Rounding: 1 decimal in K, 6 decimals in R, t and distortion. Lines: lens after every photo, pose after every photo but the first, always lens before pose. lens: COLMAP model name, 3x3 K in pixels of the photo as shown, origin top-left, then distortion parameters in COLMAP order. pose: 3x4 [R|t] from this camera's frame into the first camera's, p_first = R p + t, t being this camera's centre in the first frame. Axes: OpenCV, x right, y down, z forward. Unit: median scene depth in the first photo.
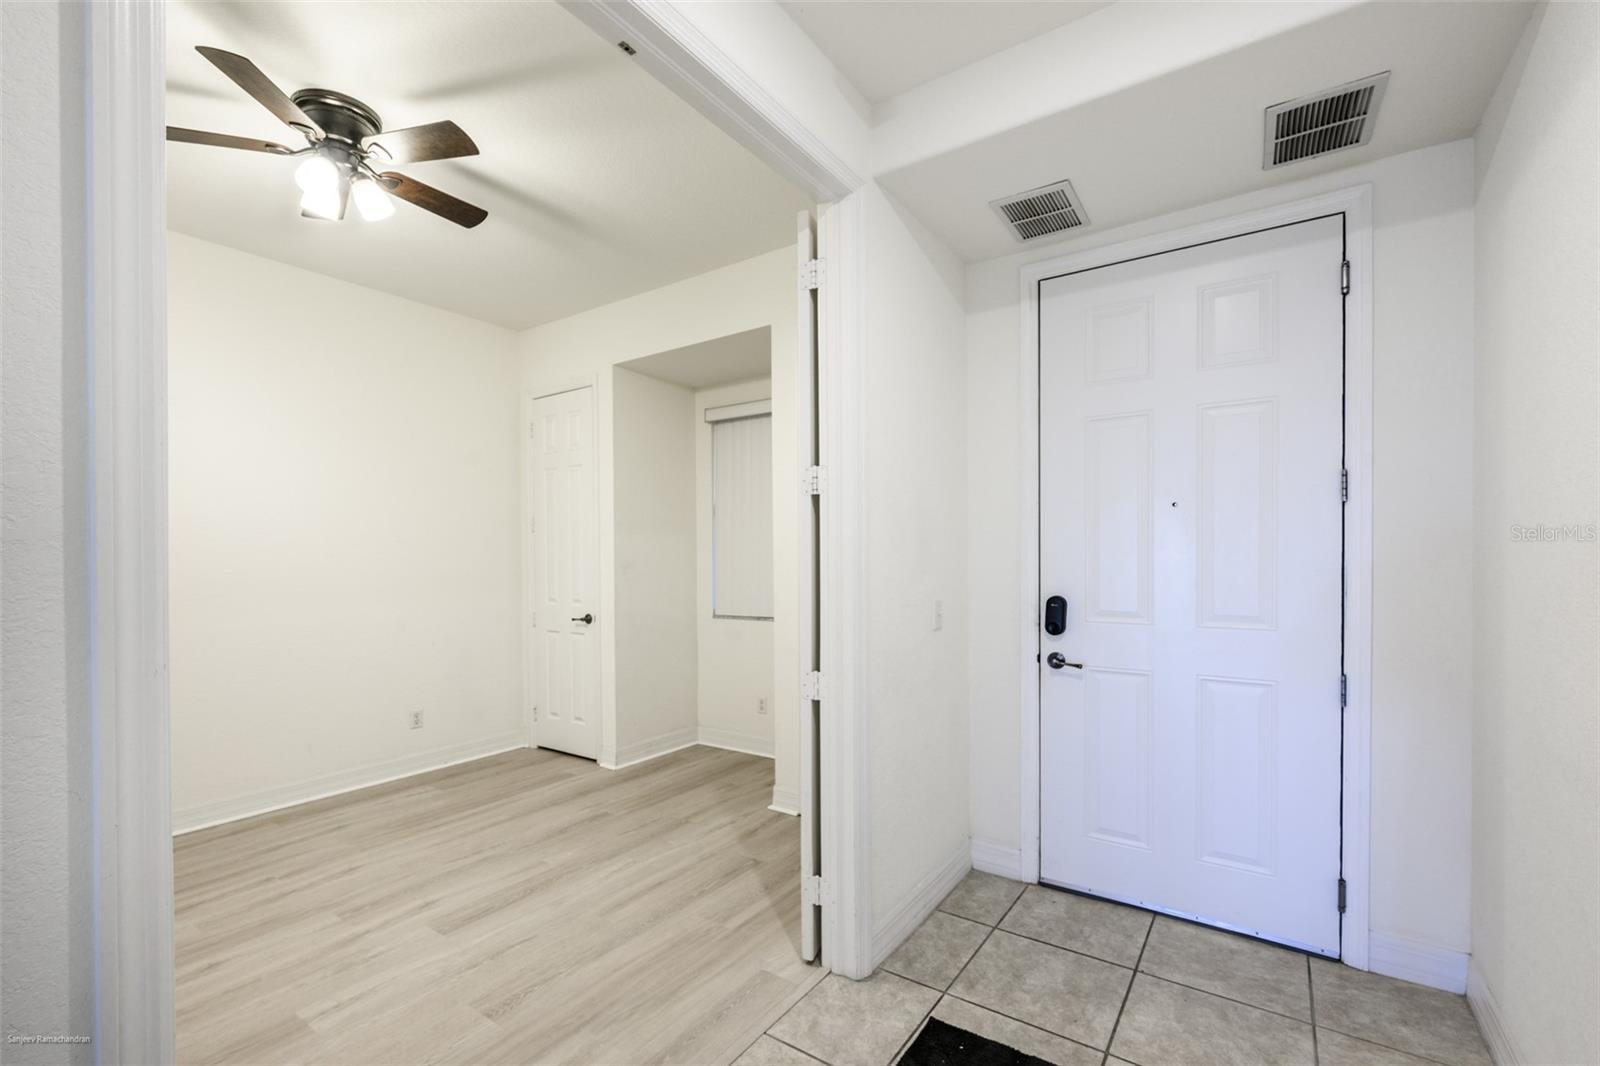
lens RADIAL K [[648.9, 0, 767.3], [0, 648.9, 565.1], [0, 0, 1]] dist [-0.000814, -0.000075]
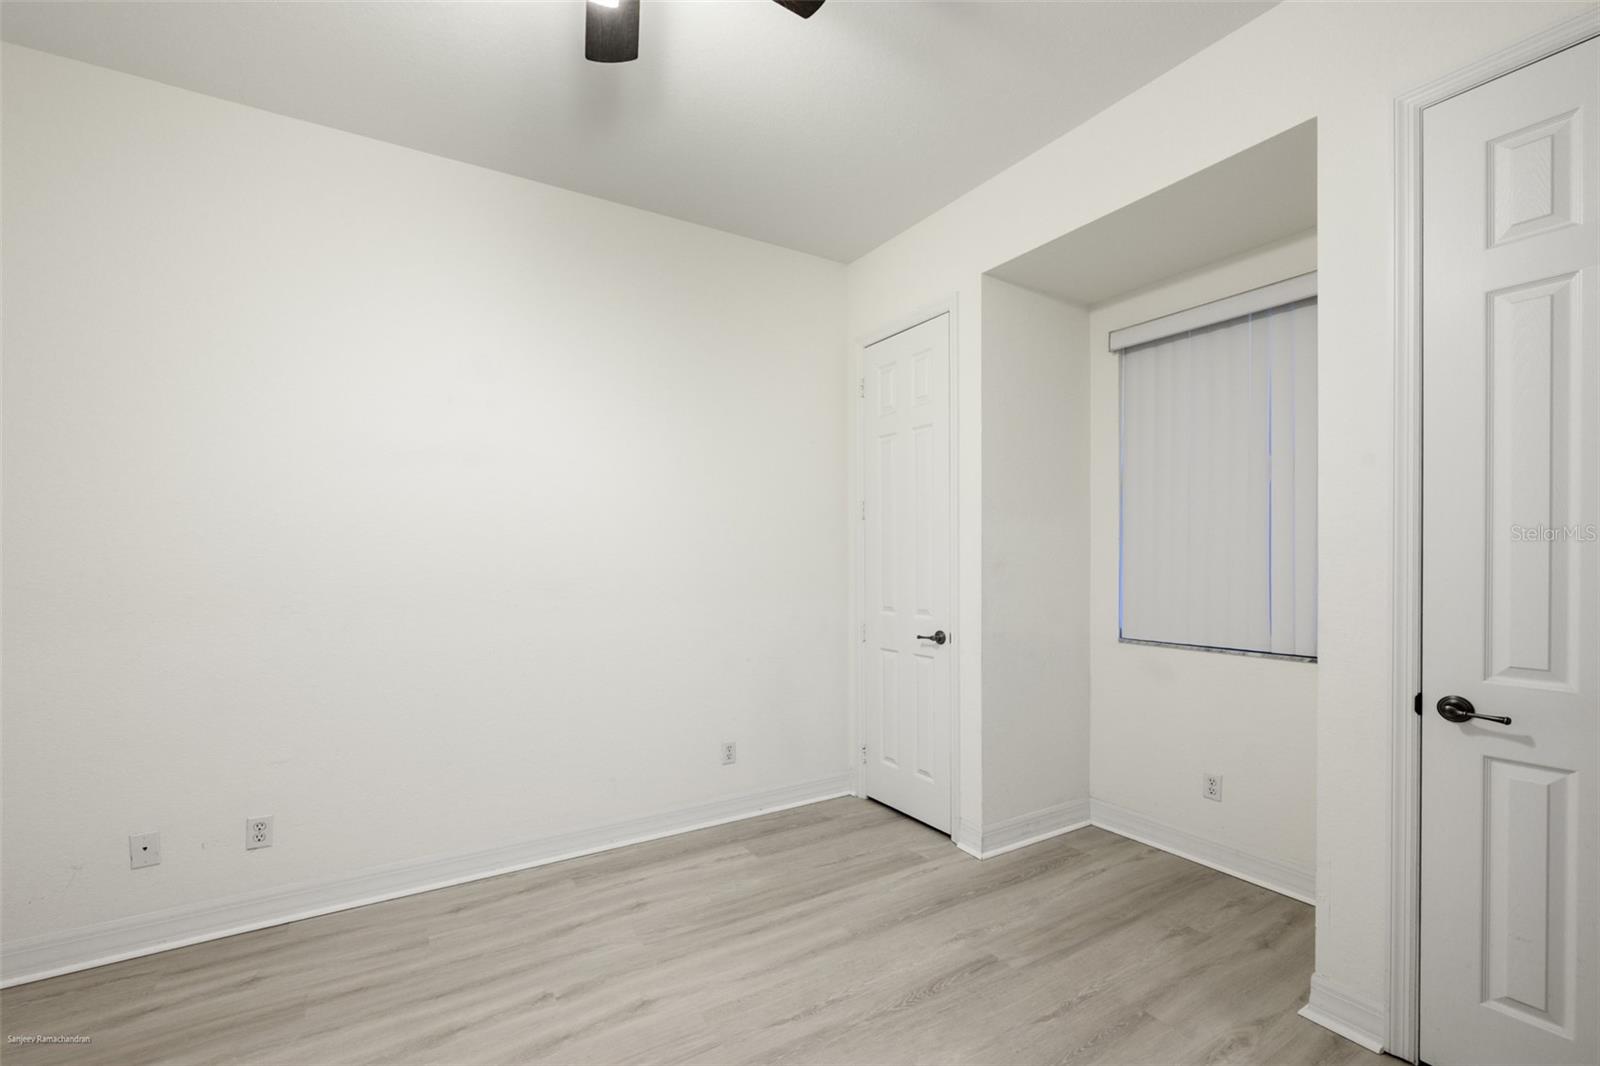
lens RADIAL K [[648.4, 0, 802.5], [0, 648.4, 551.1], [0, 0, 1]] dist [-0.002578, -0.000343]
pose [[0.926568, -0.003022, -0.376115, -0.156976], [-0.002988, 0.999877, -0.015393, -0.001806], [0.376115, 0.015387, 0.926445, 0.293692]]
